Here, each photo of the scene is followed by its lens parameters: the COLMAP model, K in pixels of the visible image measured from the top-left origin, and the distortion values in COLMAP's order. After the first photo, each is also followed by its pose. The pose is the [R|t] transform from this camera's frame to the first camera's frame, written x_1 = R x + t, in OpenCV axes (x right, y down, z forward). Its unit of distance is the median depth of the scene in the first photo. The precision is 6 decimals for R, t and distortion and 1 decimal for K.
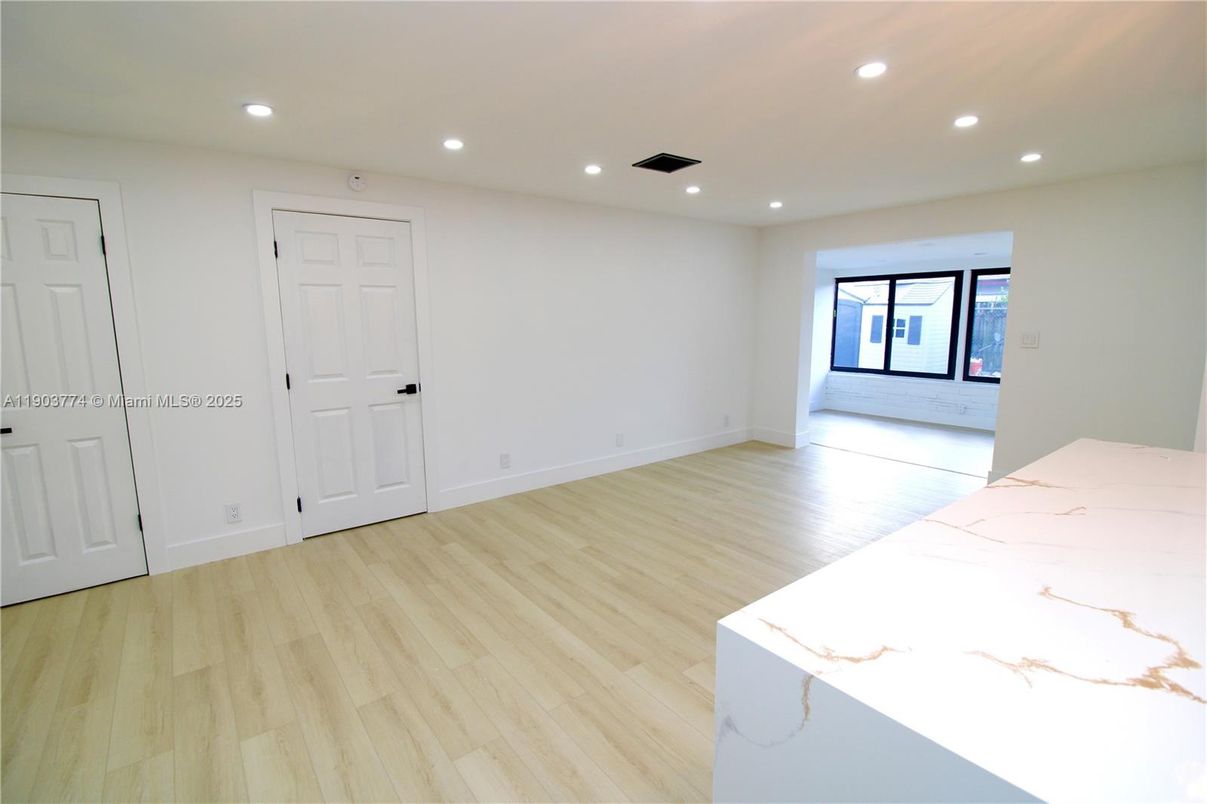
lens RADIAL K [[560.0, 0, 607.7], [0, 560.0, 401.3], [0, 0, 1]] dist [0.001571, -0.014559]
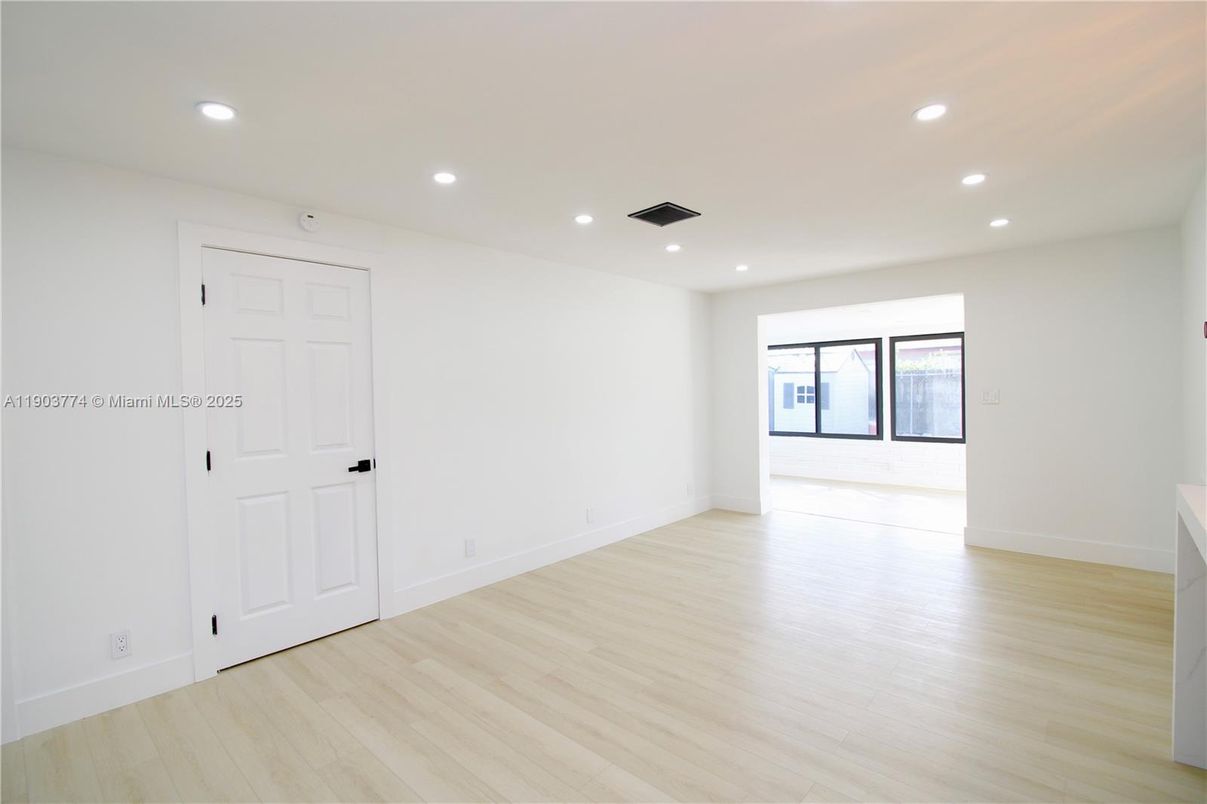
lens RADIAL K [[557.1, 0, 605.6], [0, 557.1, 397.5], [0, 0, 1]] dist [0.001189, -0.014124]
pose [[0.984002, -0.016530, 0.177387, -0.148724], [0.040893, 0.990058, -0.134581, 0.003375], [-0.173399, 0.139682, 0.974896, 0.127663]]
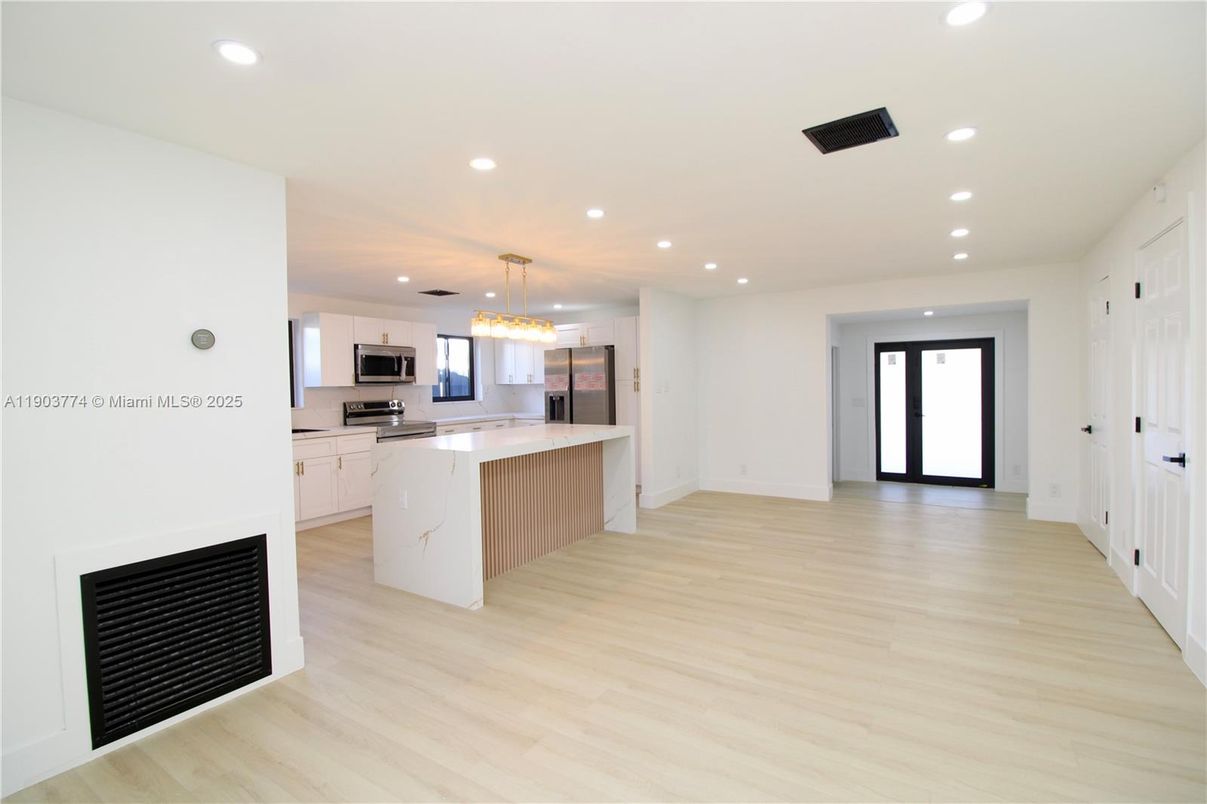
lens RADIAL K [[557.1, 0, 605.6], [0, 557.1, 397.5], [0, 0, 1]] dist [0.001189, -0.014124]
pose [[-0.940112, 0.036102, -0.338949, 0.548494], [-0.023663, 0.985065, 0.170552, -0.199630], [0.340044, 0.168358, -0.925216, 1.401529]]
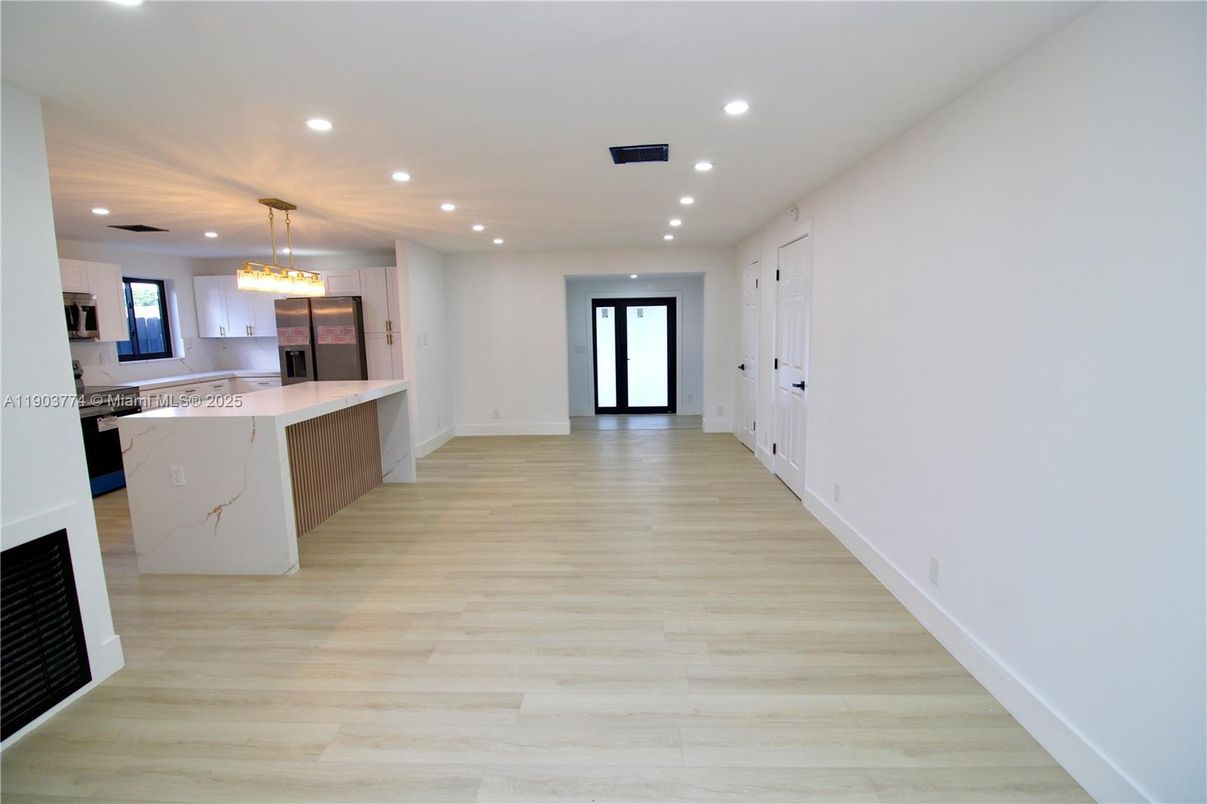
lens RADIAL K [[557.1, 0, 605.6], [0, 557.1, 397.5], [0, 0, 1]] dist [0.001189, -0.014124]
pose [[-0.638846, 0.123921, -0.759288, 0.766683], [-0.091167, 0.967794, 0.234656, -0.229616], [0.763913, 0.219132, -0.606974, 1.414552]]
